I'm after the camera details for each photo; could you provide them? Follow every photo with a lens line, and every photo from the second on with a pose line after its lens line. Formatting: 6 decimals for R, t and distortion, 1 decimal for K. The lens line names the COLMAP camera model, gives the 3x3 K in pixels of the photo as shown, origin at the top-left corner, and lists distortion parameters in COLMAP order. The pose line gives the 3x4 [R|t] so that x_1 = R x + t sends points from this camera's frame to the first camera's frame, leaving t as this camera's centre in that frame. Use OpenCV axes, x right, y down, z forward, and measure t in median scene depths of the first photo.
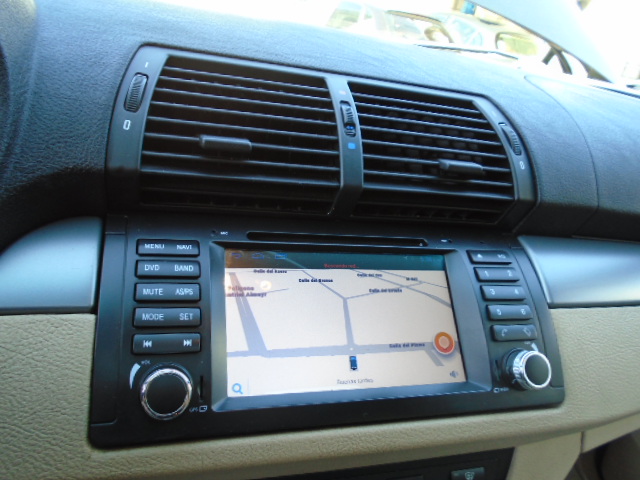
lens RADIAL K [[490.5, 0, 319.8], [0, 490.5, 236.9], [0, 0, 1]] dist [-0.006445, 0.001493]
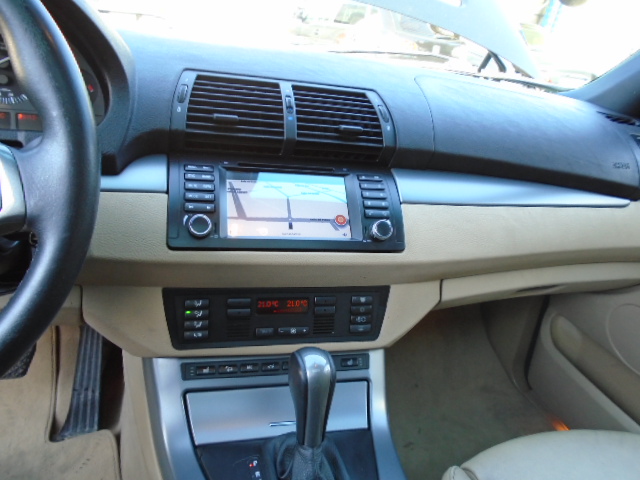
lens RADIAL K [[488.1, 0, 320.0], [0, 488.1, 240.0], [0, 0, 1]] dist [-0.008050, 0.001463]
pose [[0.998990, -0.012546, -0.043140, 0.262586], [0.013402, 0.999718, 0.019594, 0.264706], [0.042882, -0.020153, 0.998877, -0.954696]]
